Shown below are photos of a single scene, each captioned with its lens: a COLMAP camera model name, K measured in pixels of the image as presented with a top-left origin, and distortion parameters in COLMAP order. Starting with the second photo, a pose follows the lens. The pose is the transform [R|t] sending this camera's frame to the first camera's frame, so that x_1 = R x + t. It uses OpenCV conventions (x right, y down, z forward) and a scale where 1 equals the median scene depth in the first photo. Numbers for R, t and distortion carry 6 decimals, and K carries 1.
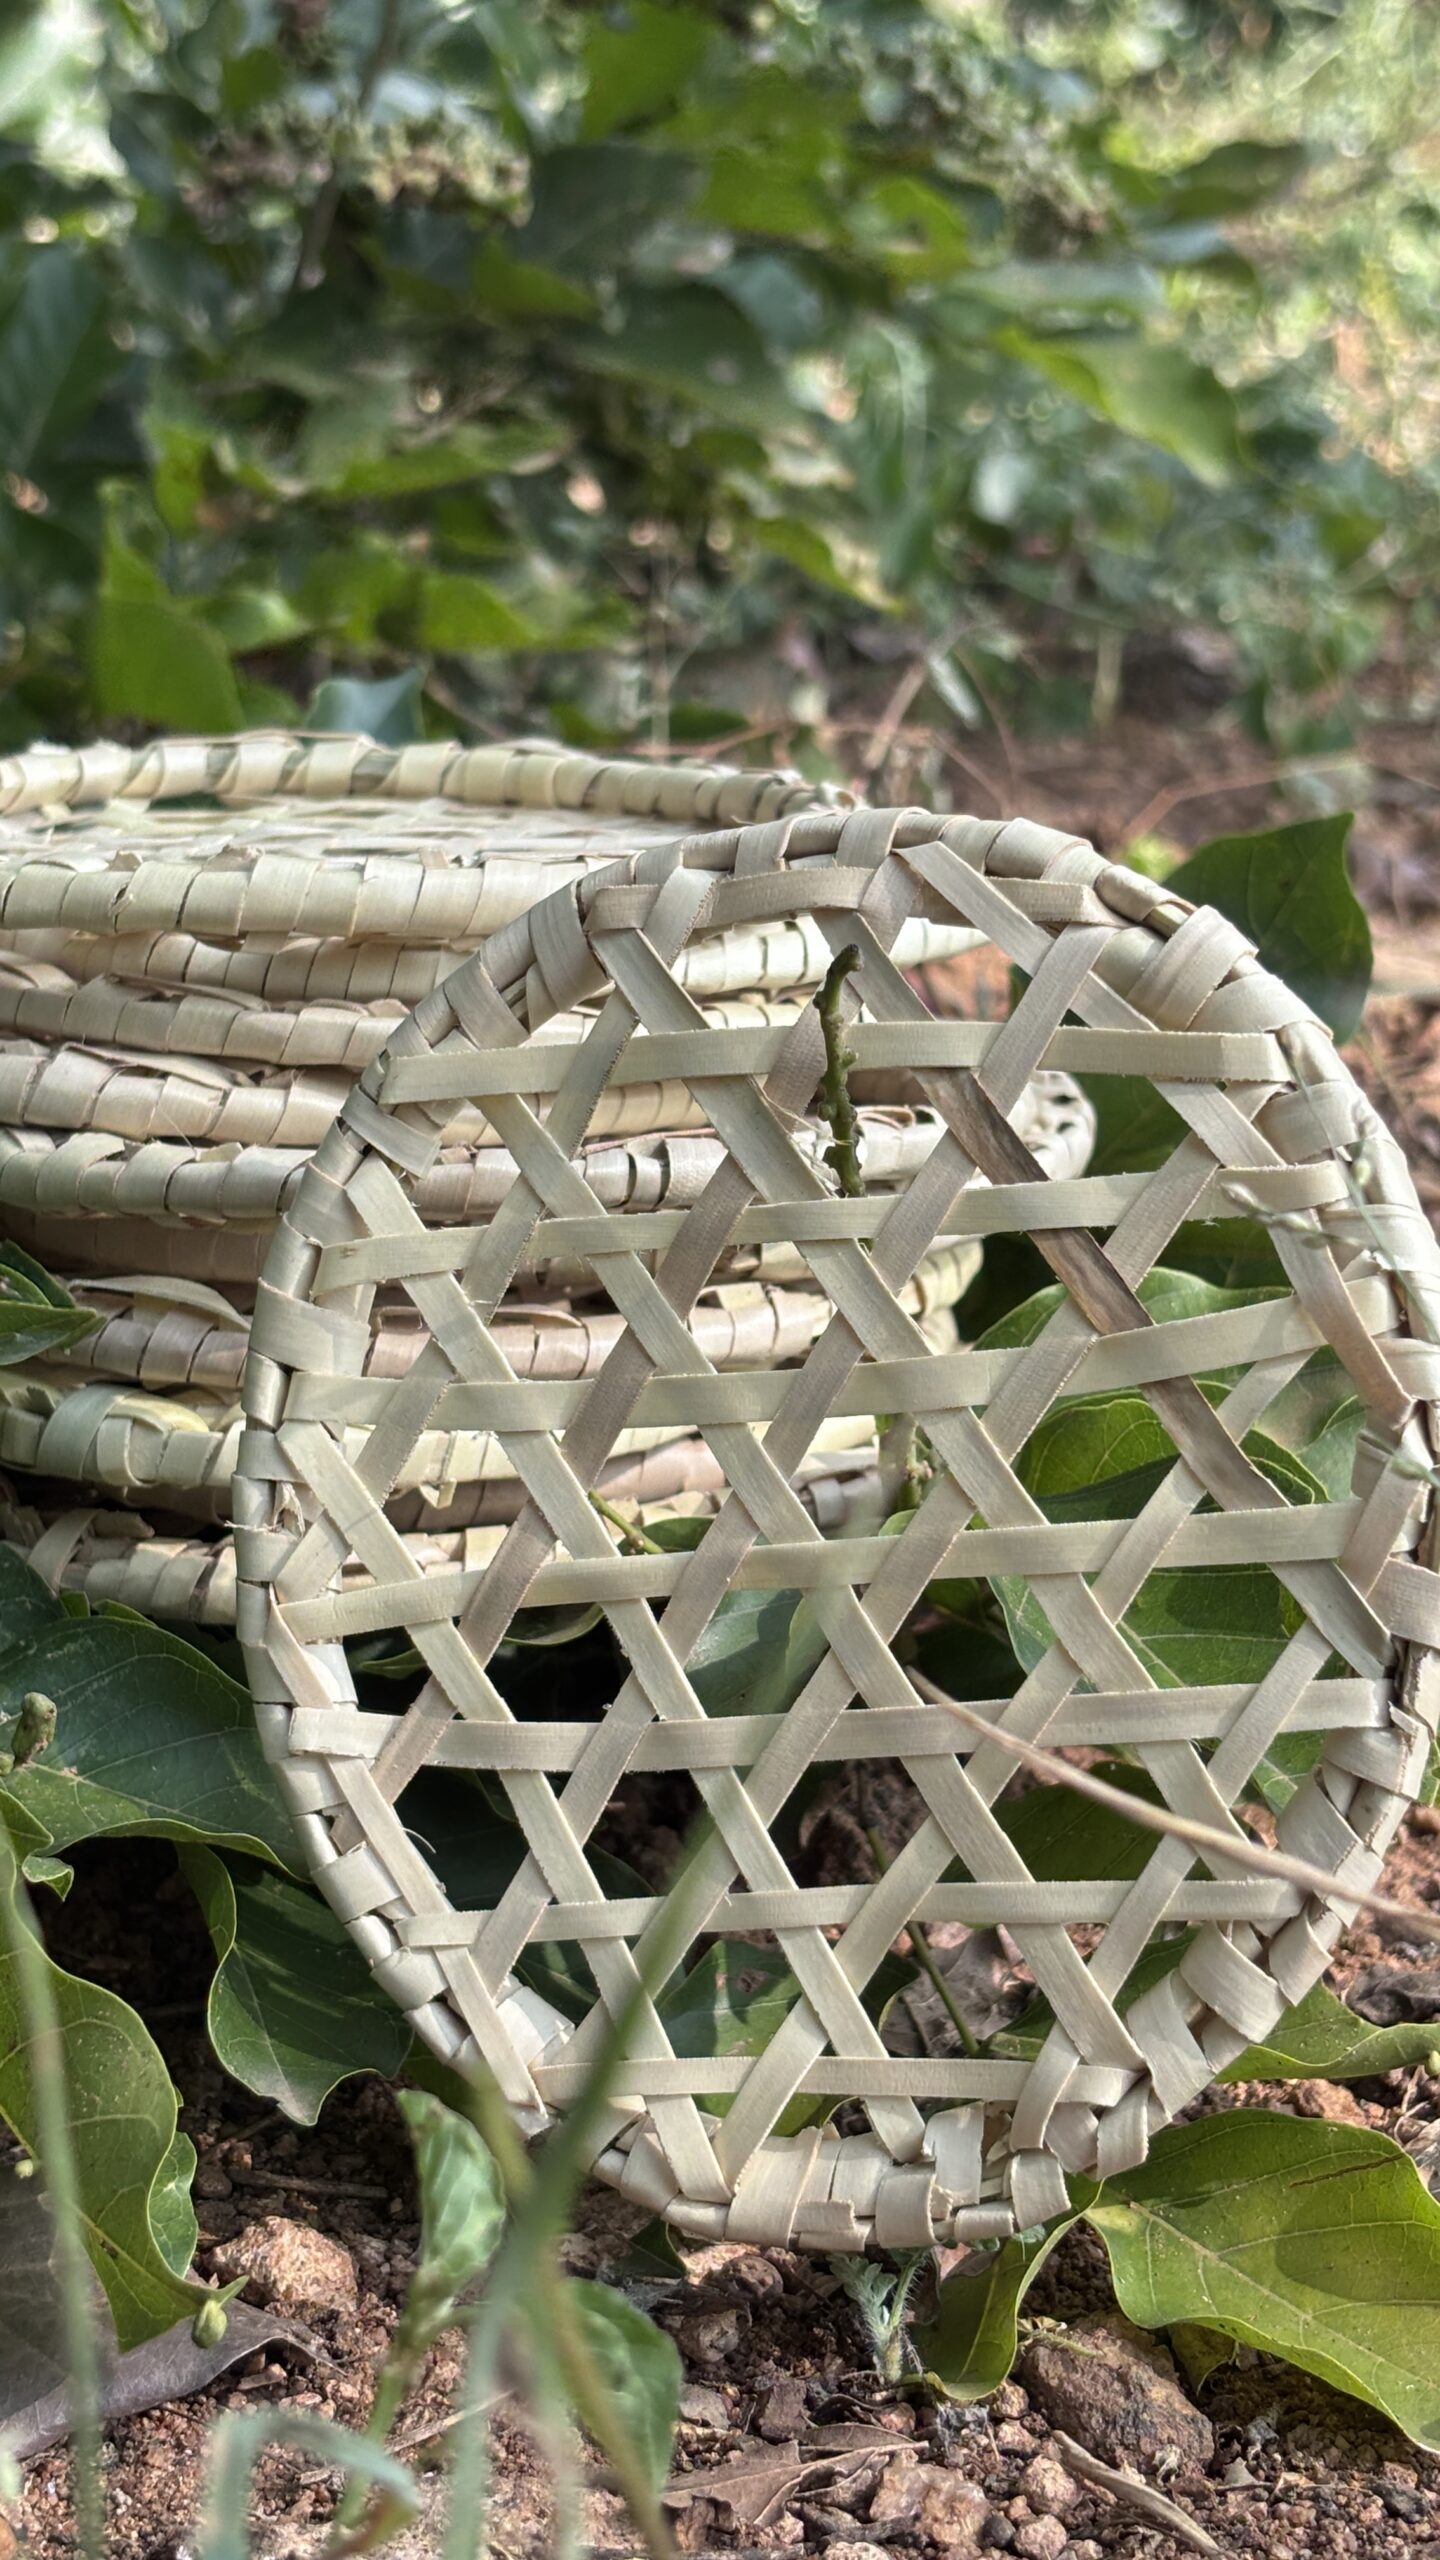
lens RADIAL K [[3605.2, 0, 719.3], [0, 3605.2, 1281.1], [0, 0, 1]] dist [0.350128, -1.134392]
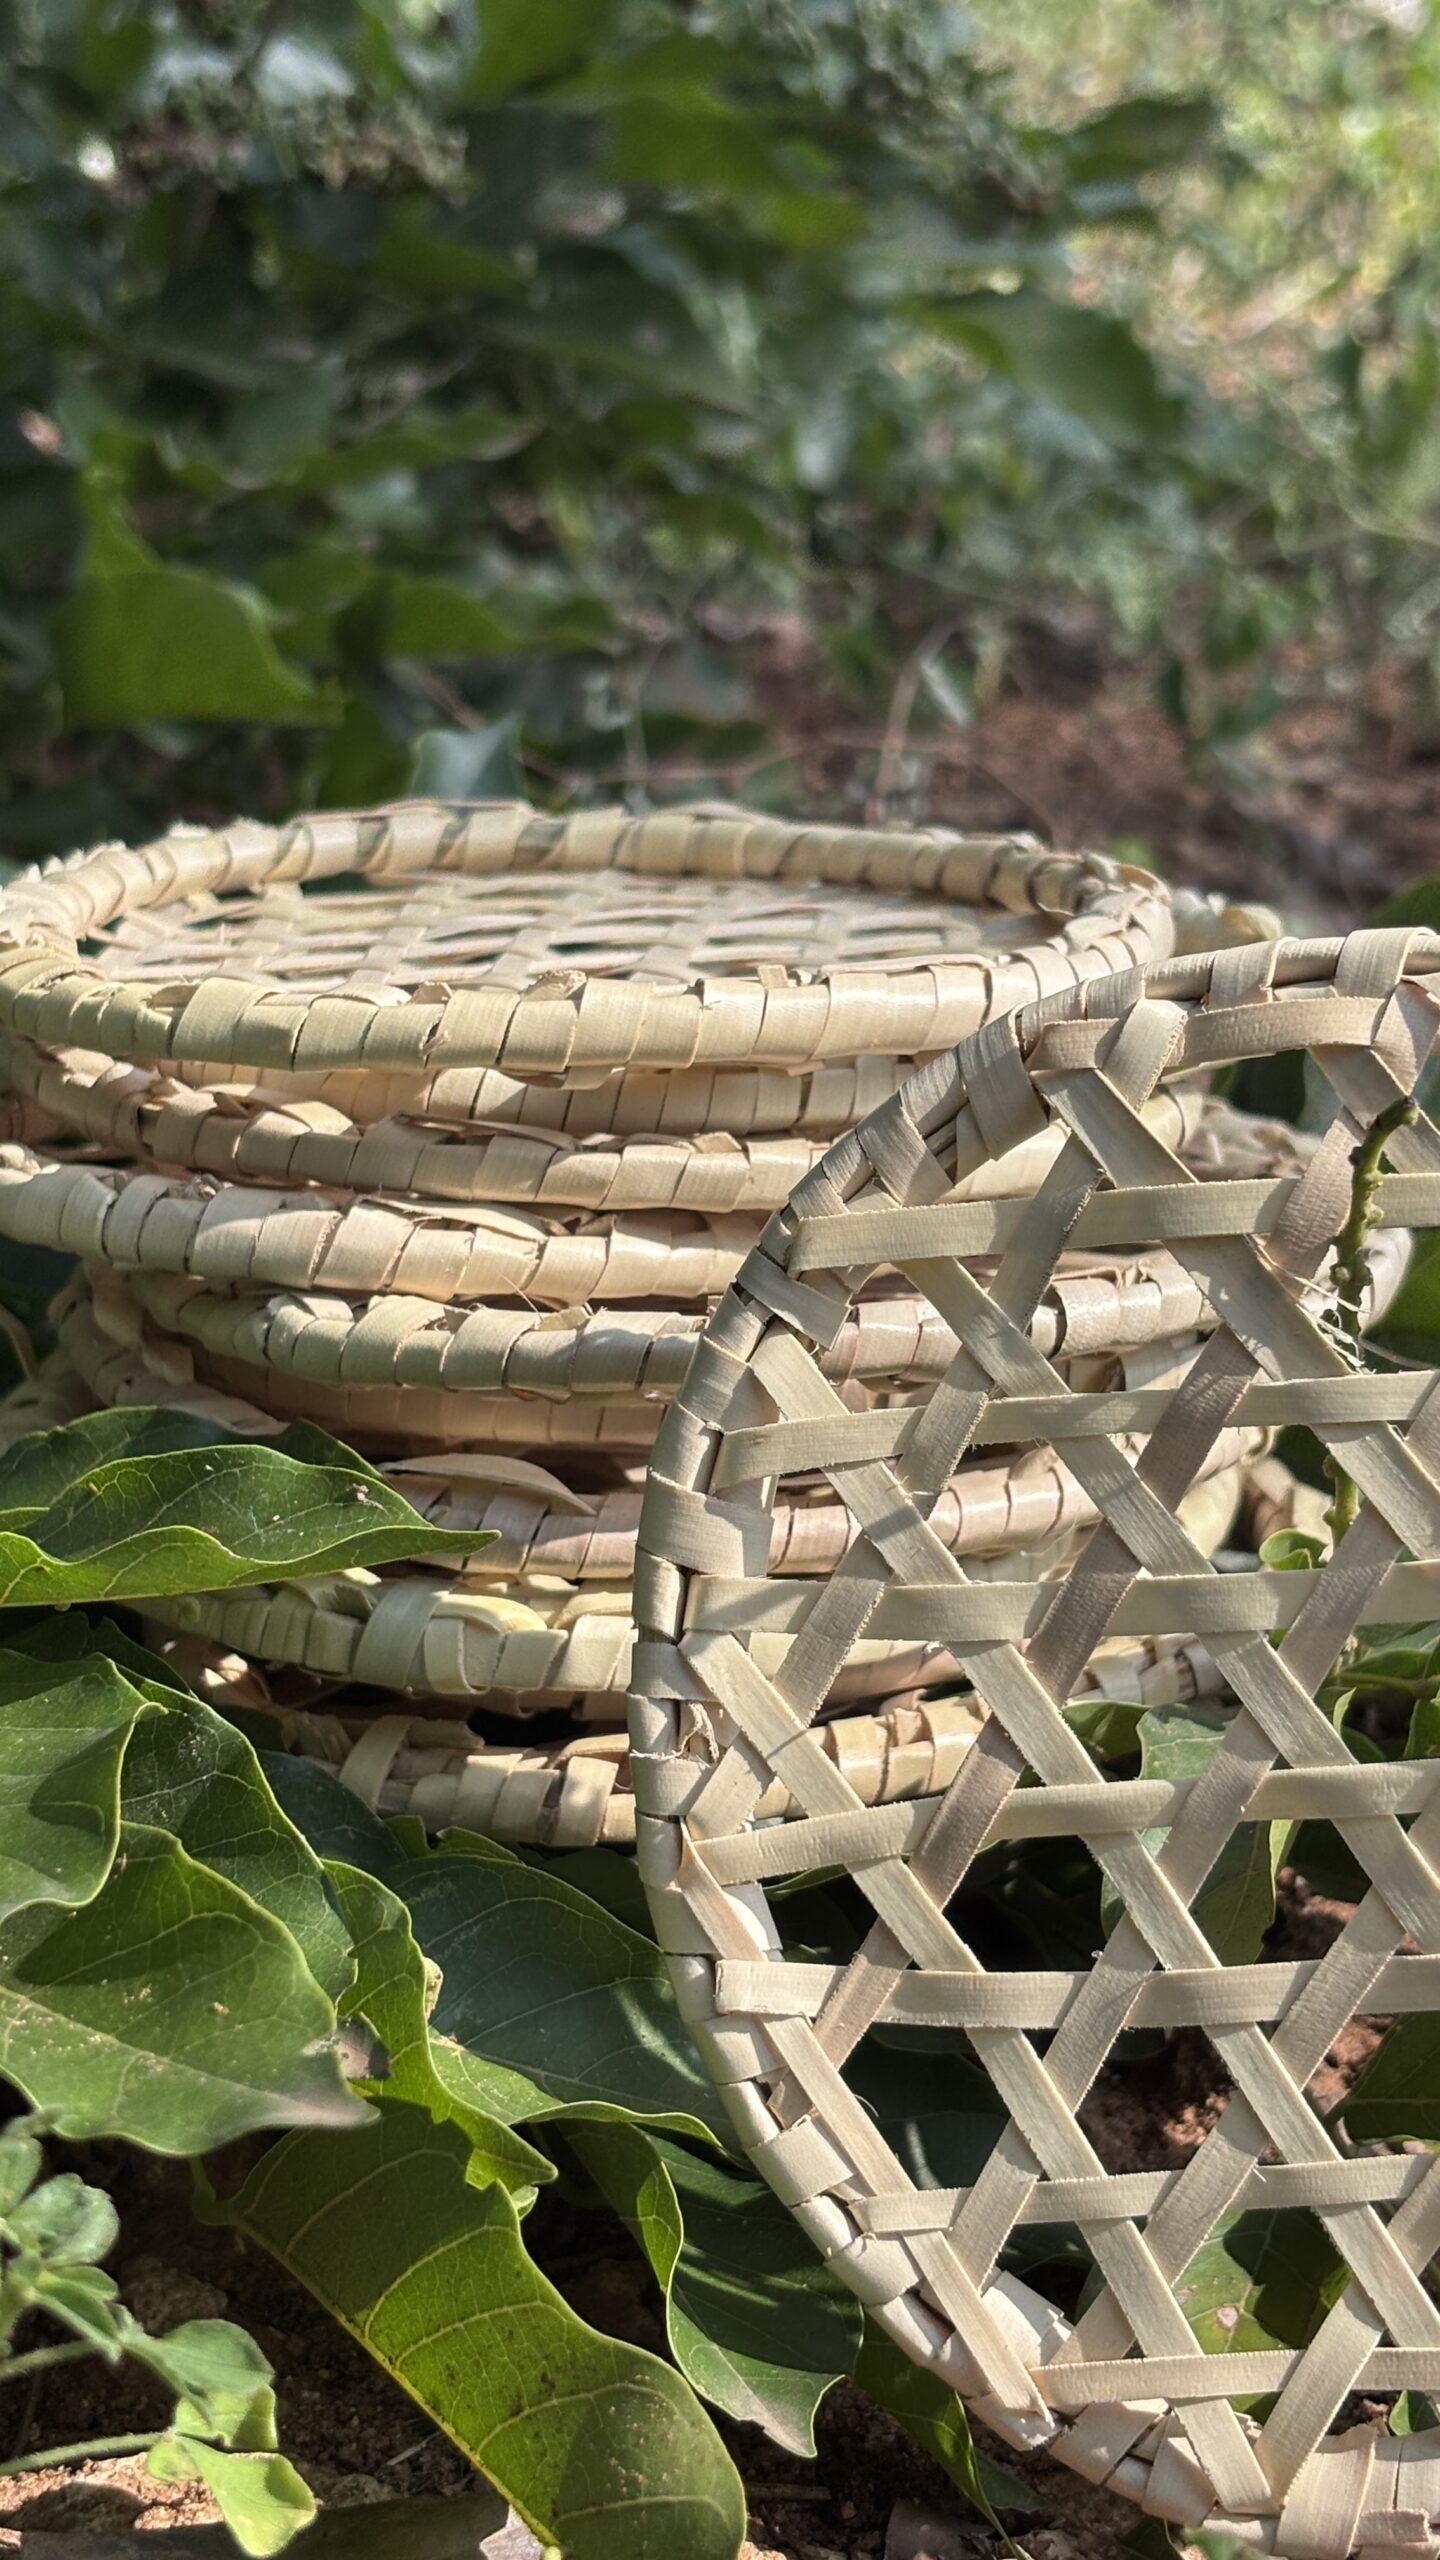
lens RADIAL K [[3605.2, 0, 719.3], [0, 3605.2, 1281.1], [0, 0, 1]] dist [0.350128, -1.134392]
pose [[0.995525, -0.037580, 0.086708, -0.185756], [0.036200, 0.999192, 0.017436, -0.062141], [-0.087293, -0.014219, 0.996081, 0.122048]]
